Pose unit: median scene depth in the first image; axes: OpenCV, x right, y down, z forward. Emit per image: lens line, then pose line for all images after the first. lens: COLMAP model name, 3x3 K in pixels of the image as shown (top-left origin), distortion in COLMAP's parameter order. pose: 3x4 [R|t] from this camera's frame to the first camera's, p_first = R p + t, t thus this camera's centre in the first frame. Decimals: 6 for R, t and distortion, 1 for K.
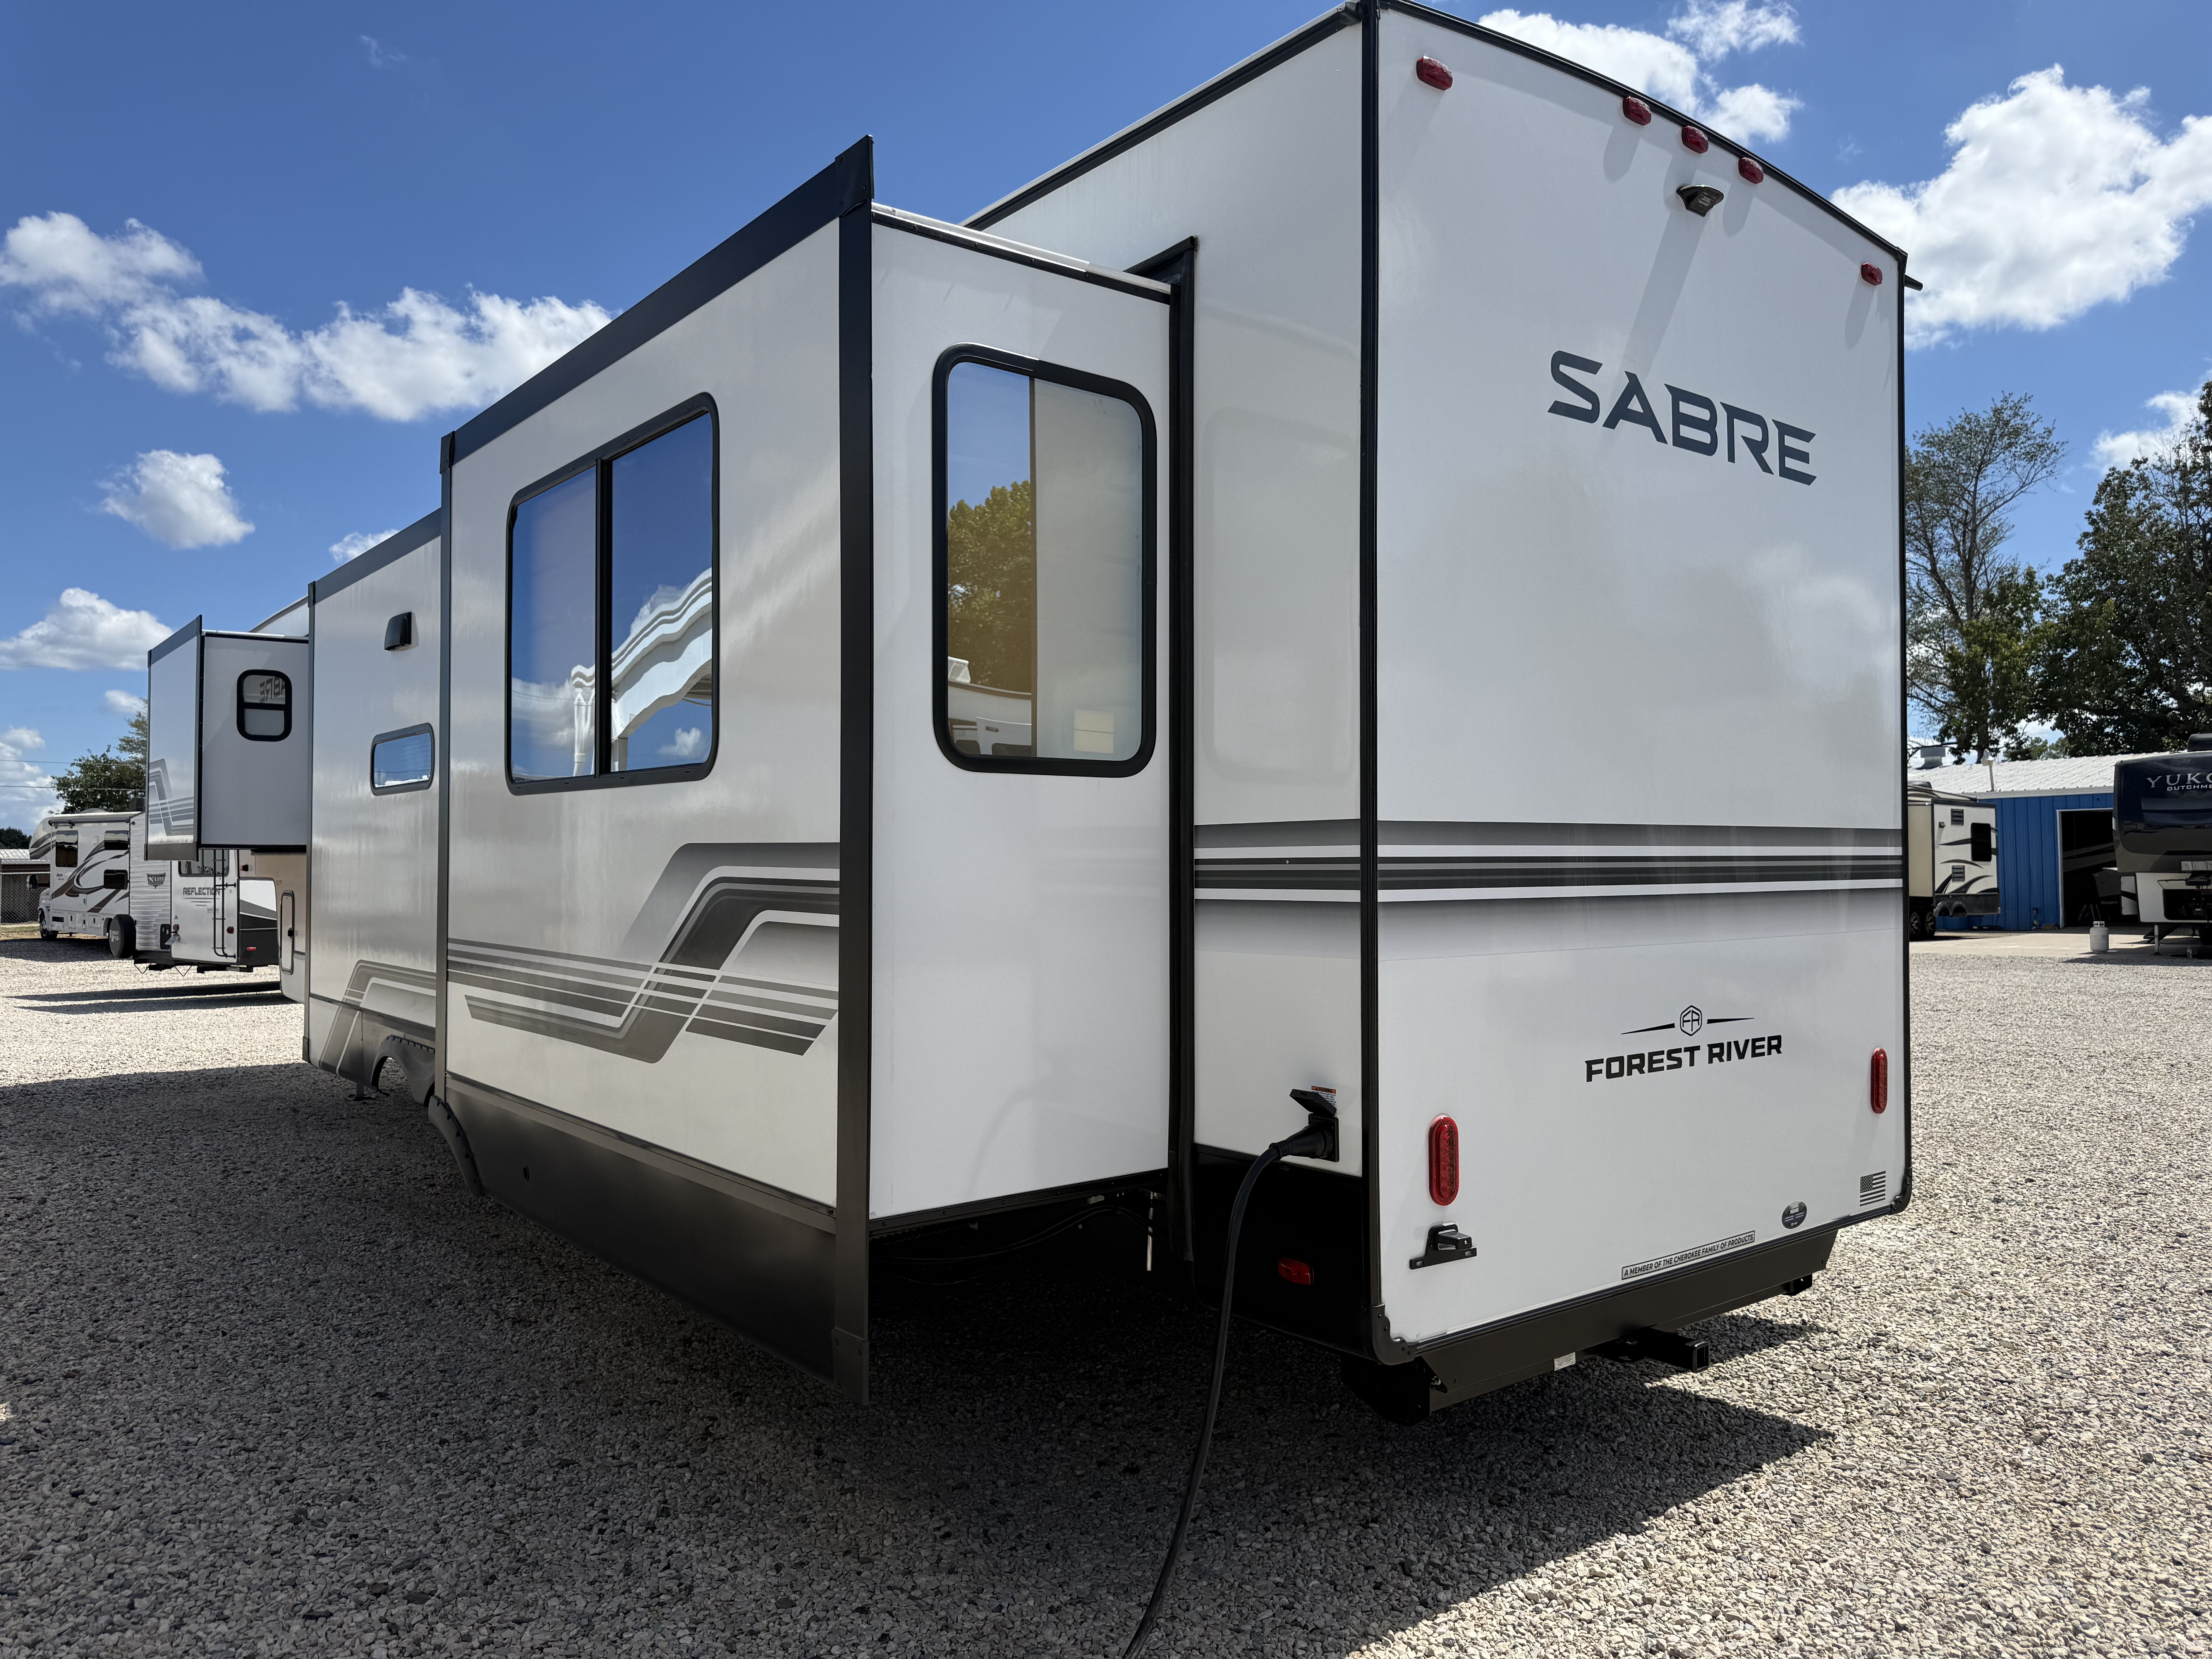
lens RADIAL K [[1566.5, 0, 1106.0], [0, 1566.5, 829.5], [0, 0, 1]] dist [0.076987, -0.089503]
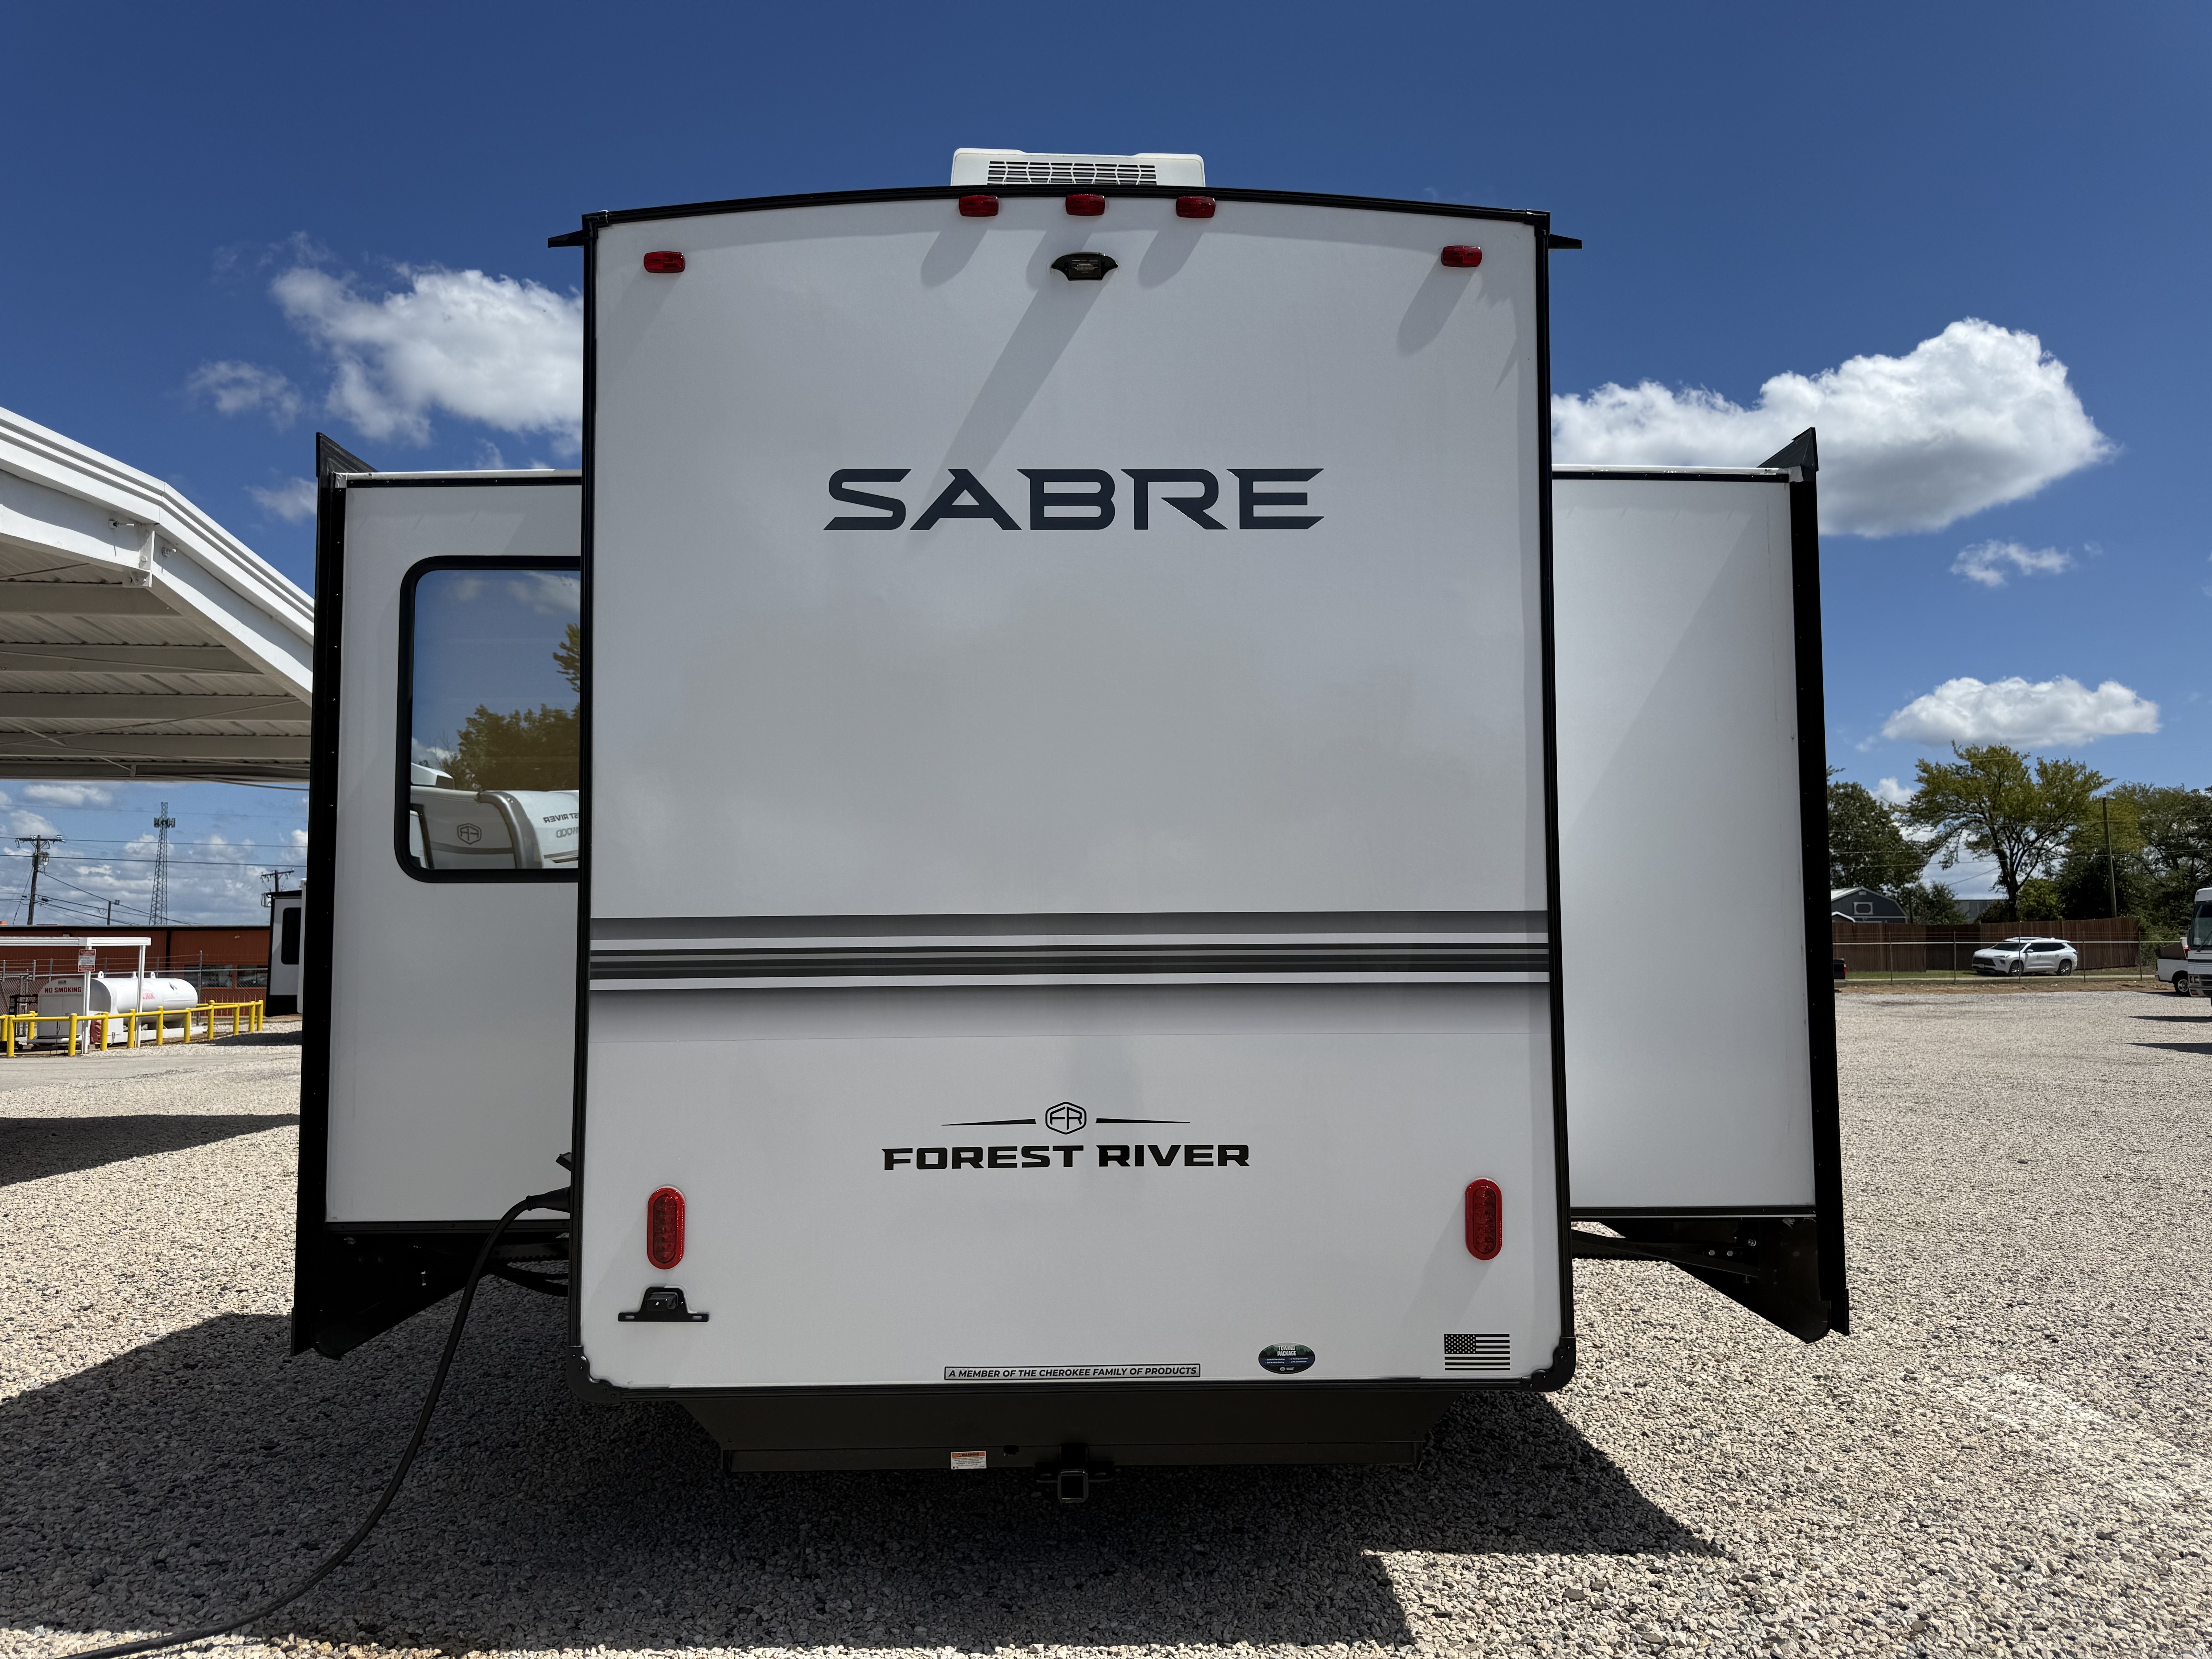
lens RADIAL K [[1572.3, 0, 1153.3], [0, 1572.3, 838.6], [0, 0, 1]] dist [0.175086, -0.272326]
pose [[0.785566, -0.040819, -0.617430, 1.021388], [0.015462, 0.998805, -0.046359, -0.003210], [0.618585, 0.026871, 0.785258, 0.278829]]
